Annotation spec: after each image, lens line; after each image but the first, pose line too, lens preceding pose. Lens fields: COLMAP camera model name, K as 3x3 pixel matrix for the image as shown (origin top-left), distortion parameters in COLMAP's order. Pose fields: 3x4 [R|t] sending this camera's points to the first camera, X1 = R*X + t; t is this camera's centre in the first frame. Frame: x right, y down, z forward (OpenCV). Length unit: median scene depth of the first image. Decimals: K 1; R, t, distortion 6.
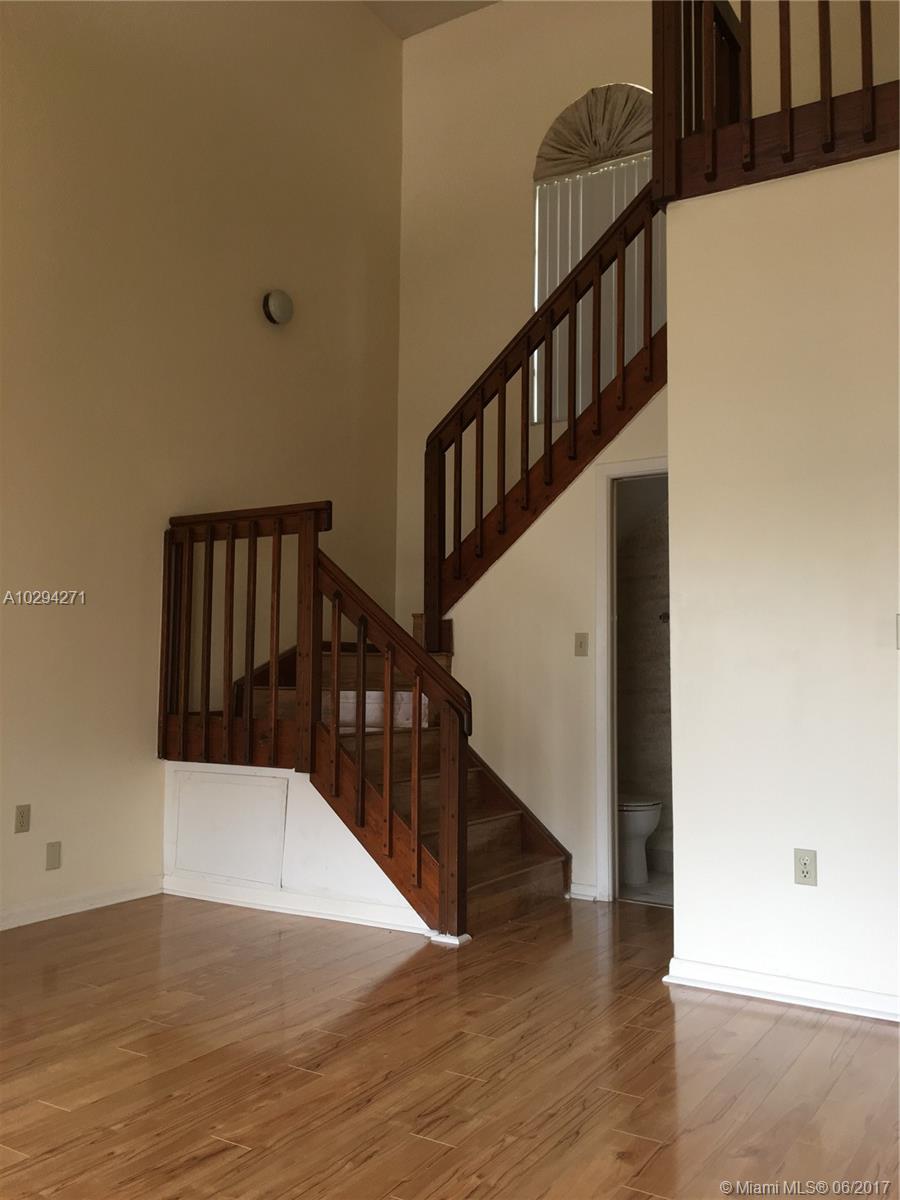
lens RADIAL K [[1010.7, 0, 444.9], [0, 1010.7, 594.1], [0, 0, 1]] dist [0.127001, -0.189076]
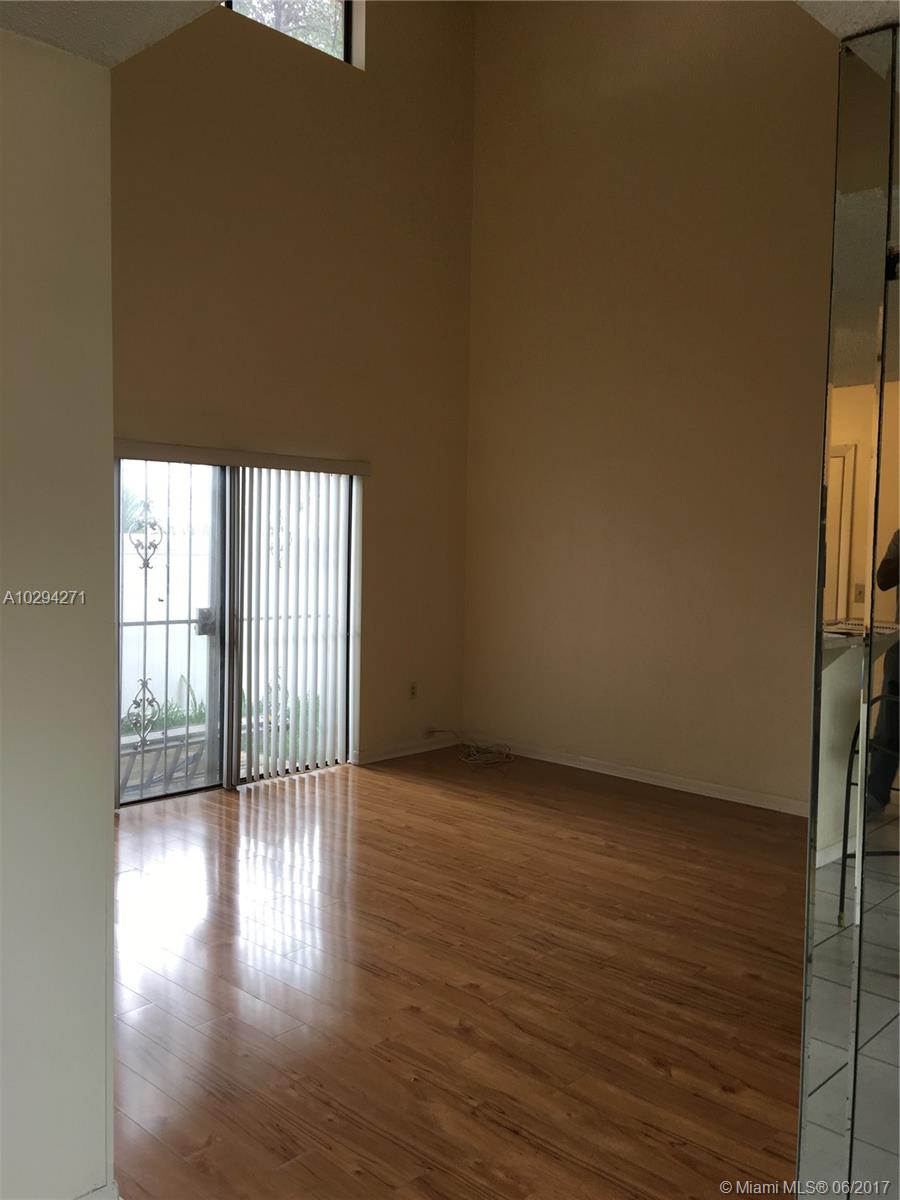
lens RADIAL K [[1010.7, 0, 444.9], [0, 1010.7, 594.1], [0, 0, 1]] dist [0.127001, -0.189076]
pose [[-0.200762, 0.039175, -0.978856, 1.389068], [0.056132, 0.998019, 0.028429, -0.060225], [0.978031, -0.049238, -0.202563, 1.104569]]
